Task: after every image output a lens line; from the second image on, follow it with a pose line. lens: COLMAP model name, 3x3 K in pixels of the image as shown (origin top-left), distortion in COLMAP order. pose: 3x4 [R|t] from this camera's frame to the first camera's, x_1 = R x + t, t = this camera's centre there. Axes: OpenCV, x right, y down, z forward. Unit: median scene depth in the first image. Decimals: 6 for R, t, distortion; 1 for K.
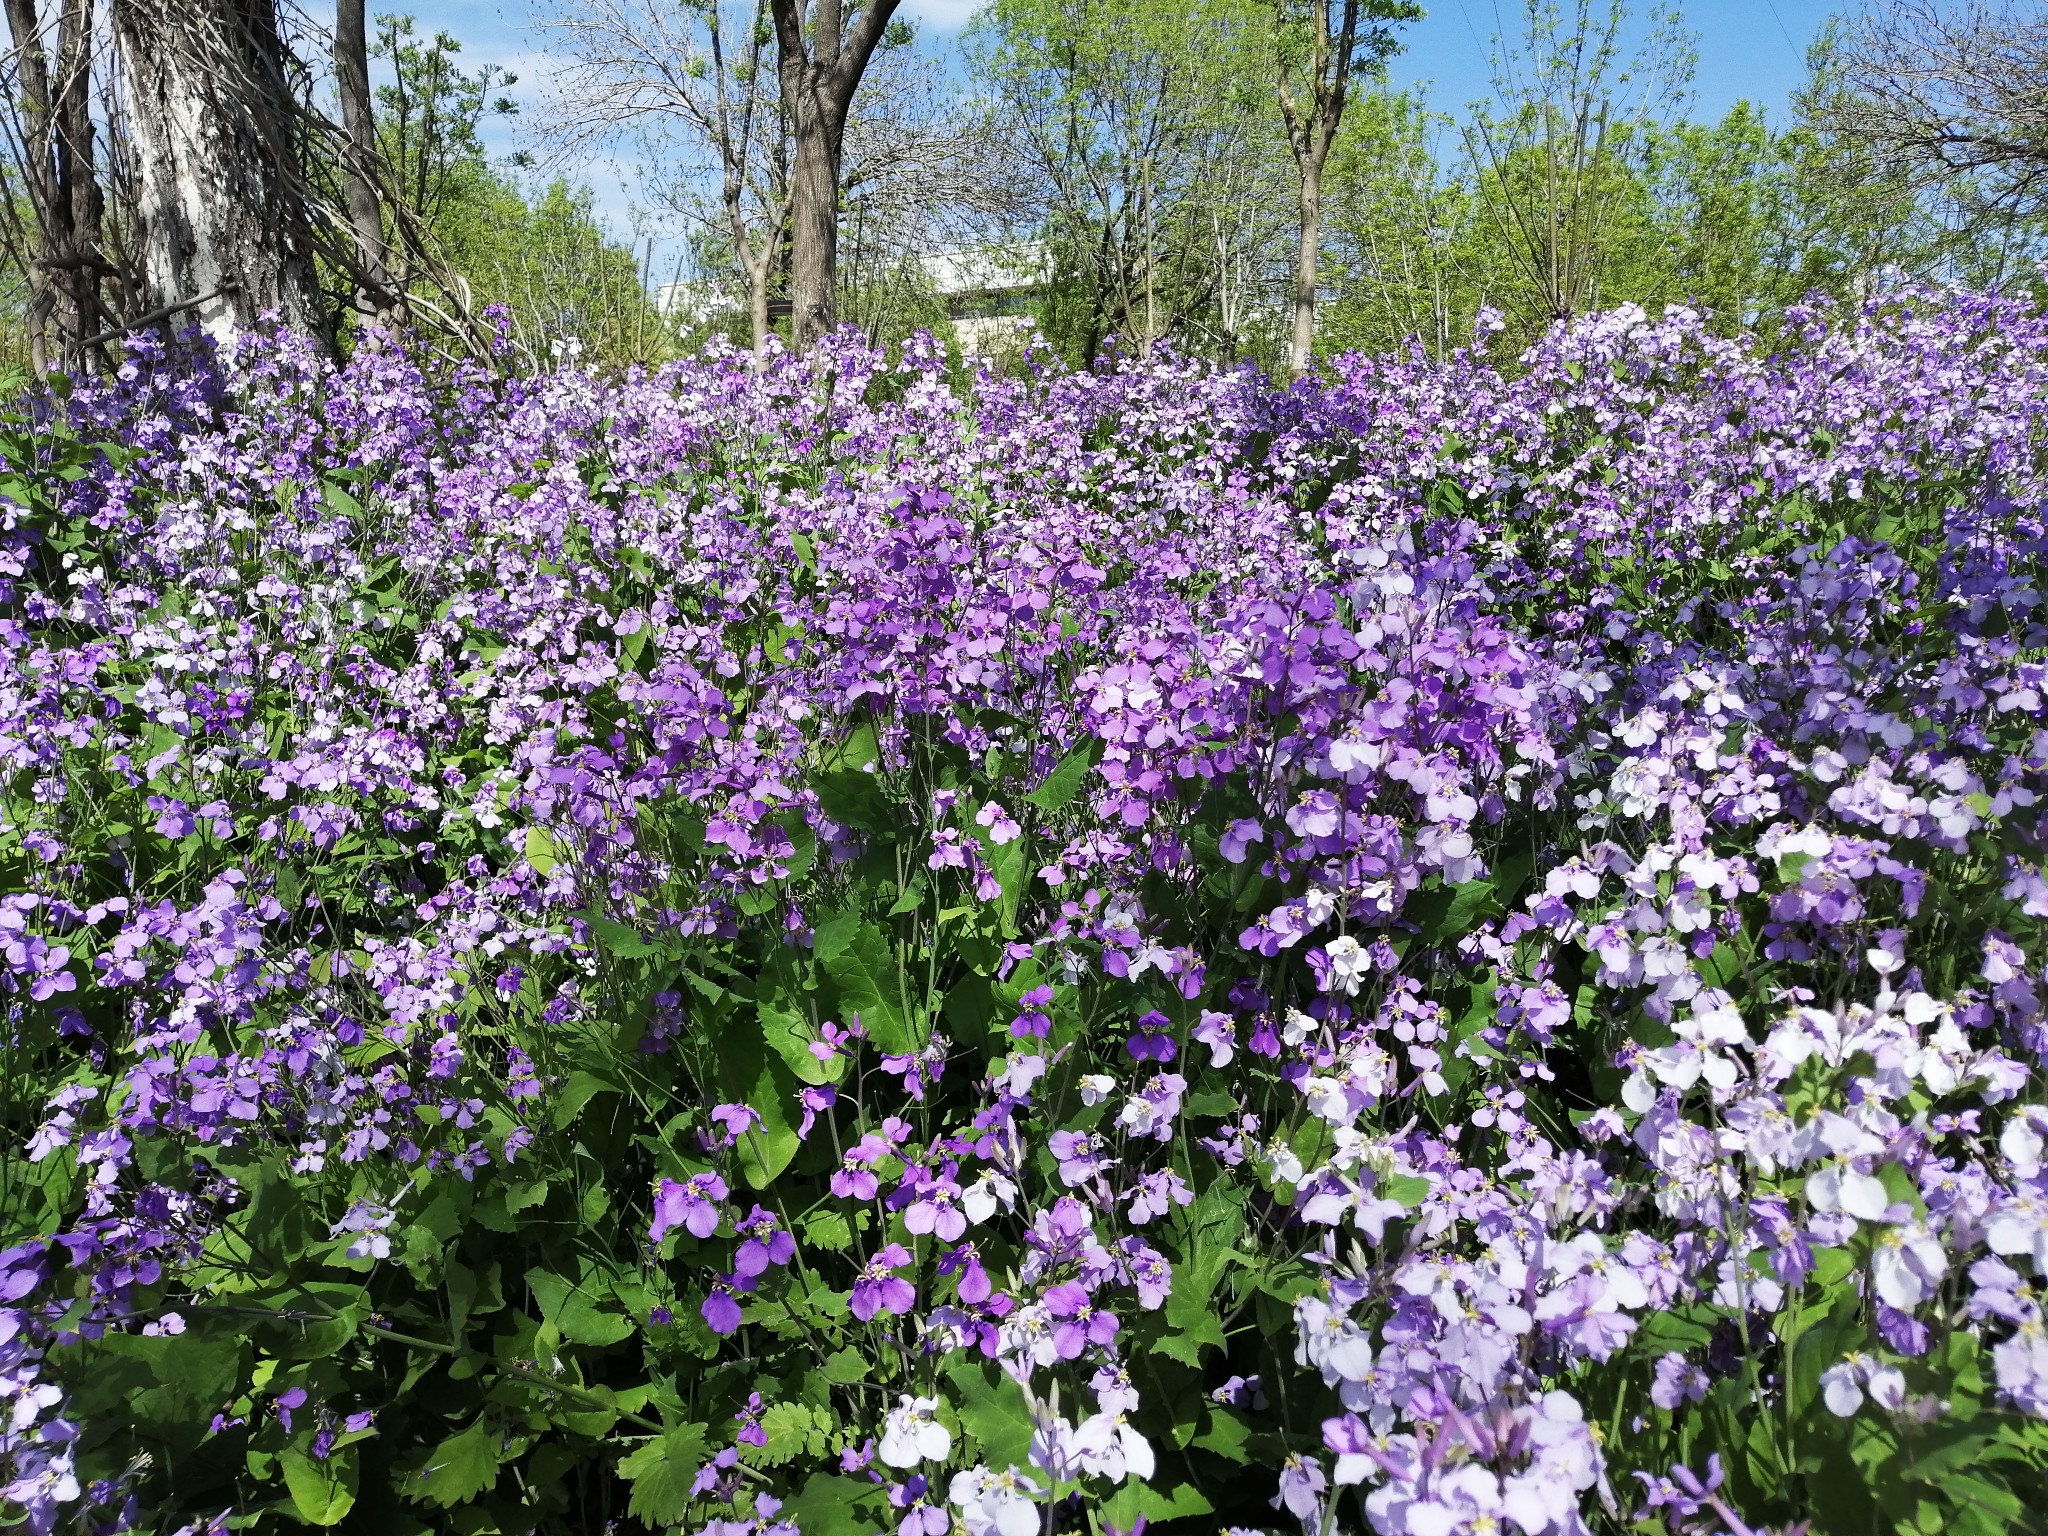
lens RADIAL K [[1607.0, 0, 1061.2], [0, 1607.0, 764.3], [0, 0, 1]] dist [-0.004905, 0.006560]
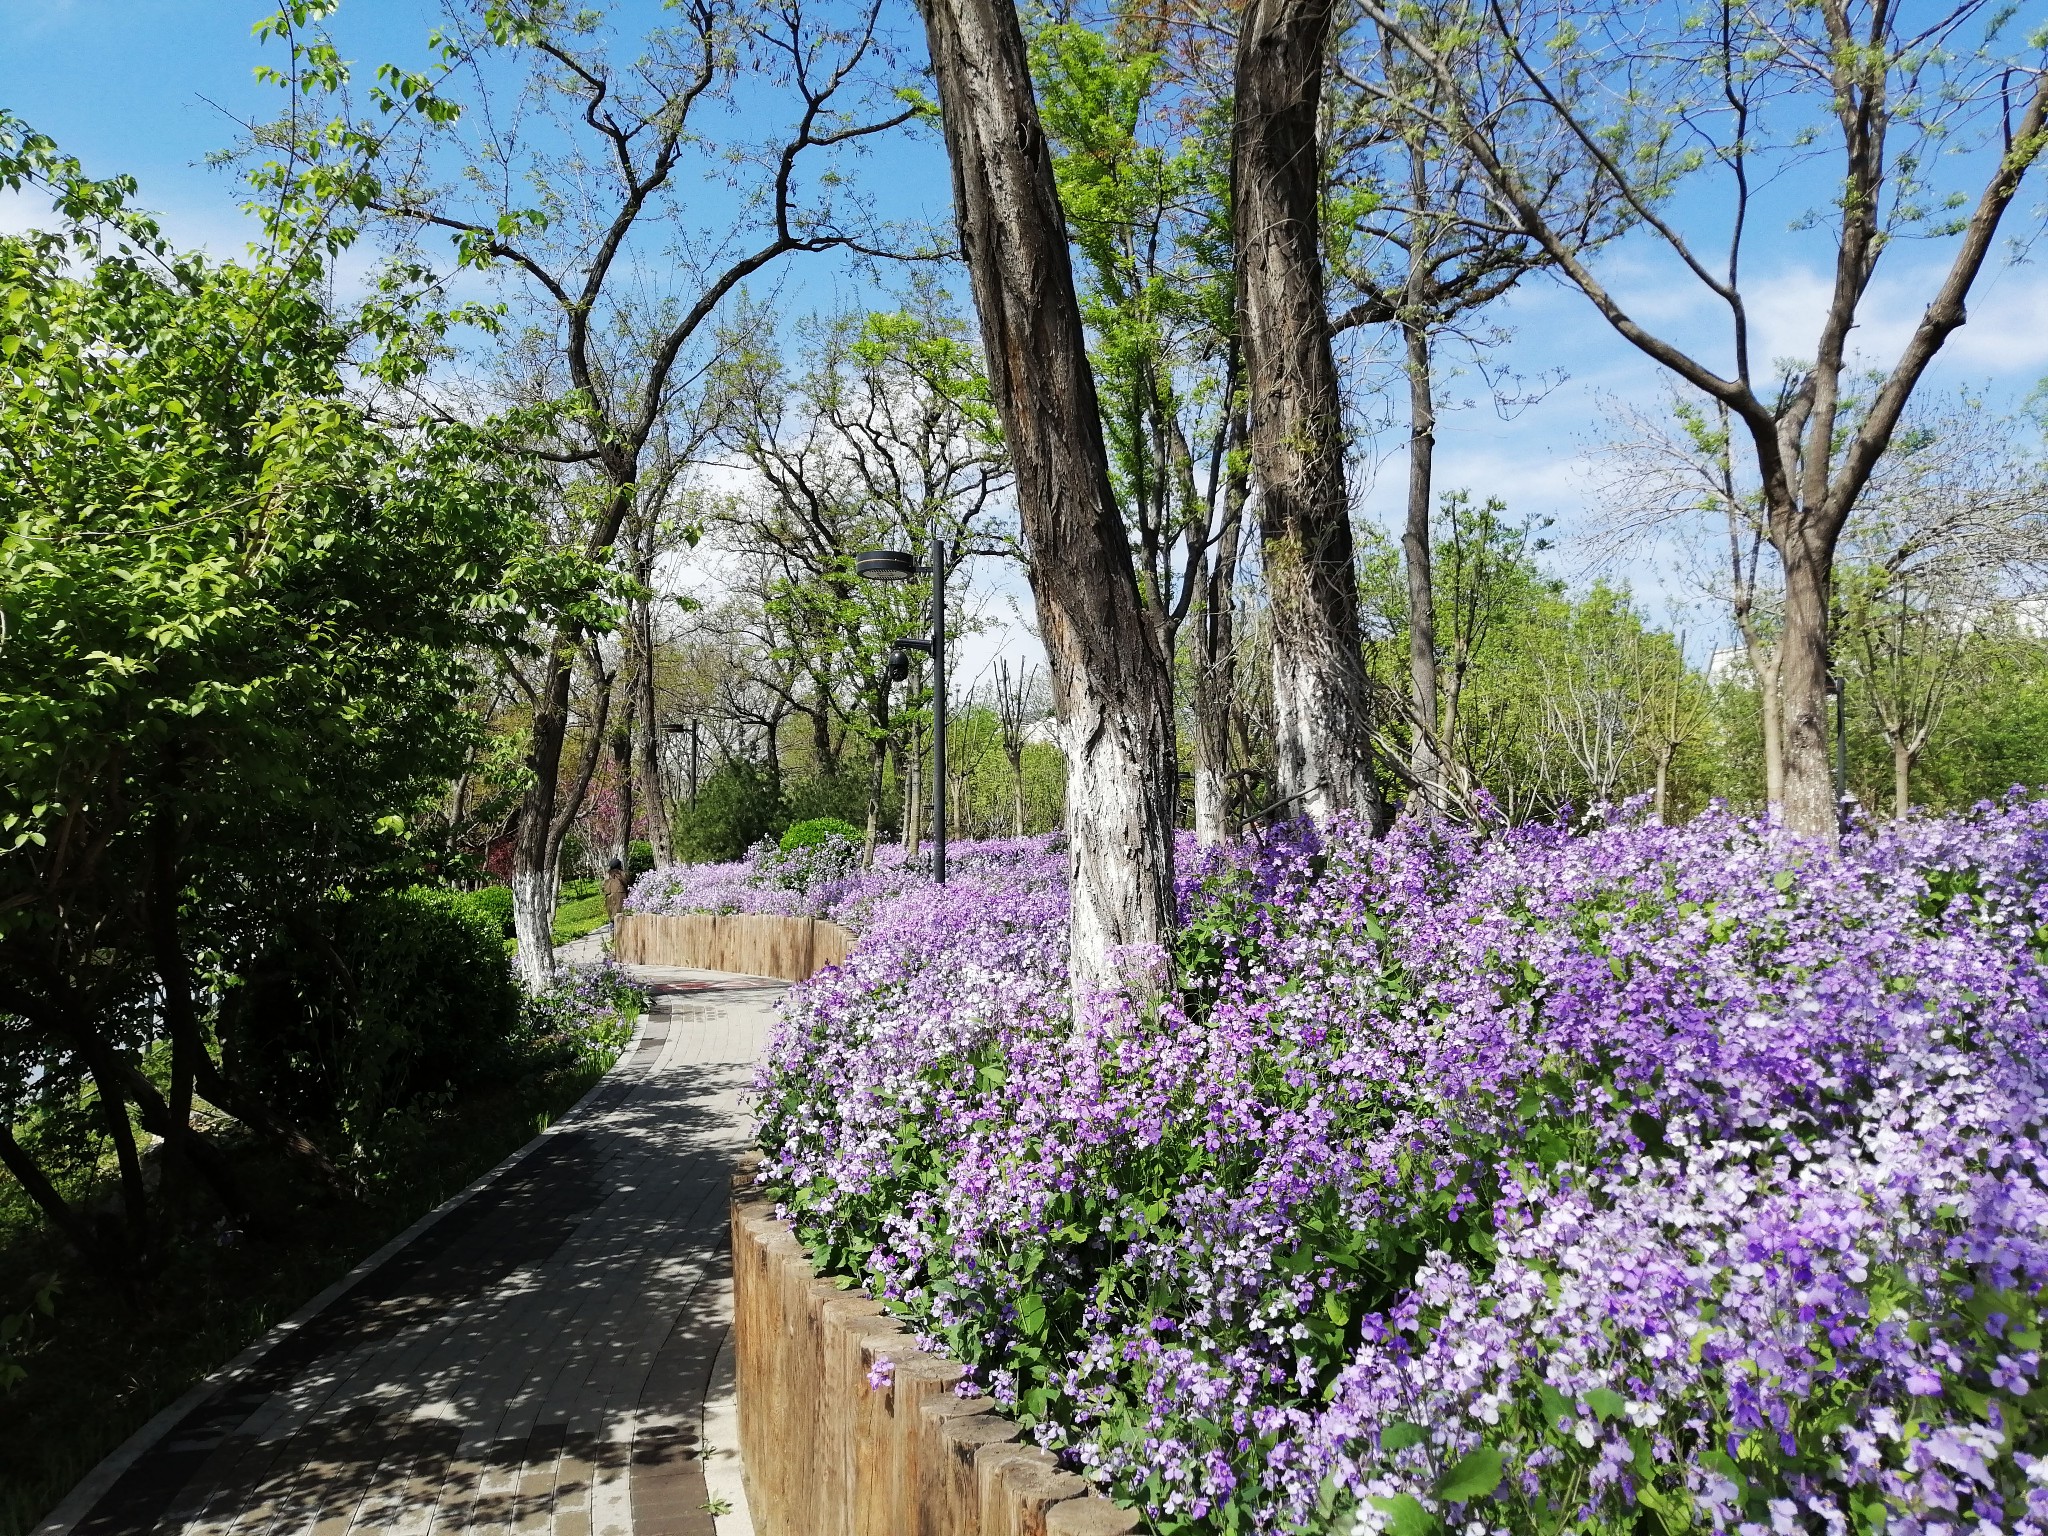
lens RADIAL K [[1602.5, 0, 1025.4], [0, 1602.5, 814.1], [0, 0, 1]] dist [0.046268, -0.050177]
pose [[0.799358, -0.028850, -0.600162, 0.357917], [-0.088443, 0.982317, -0.165017, 0.047700], [0.594310, 0.184988, 0.782672, -0.739031]]
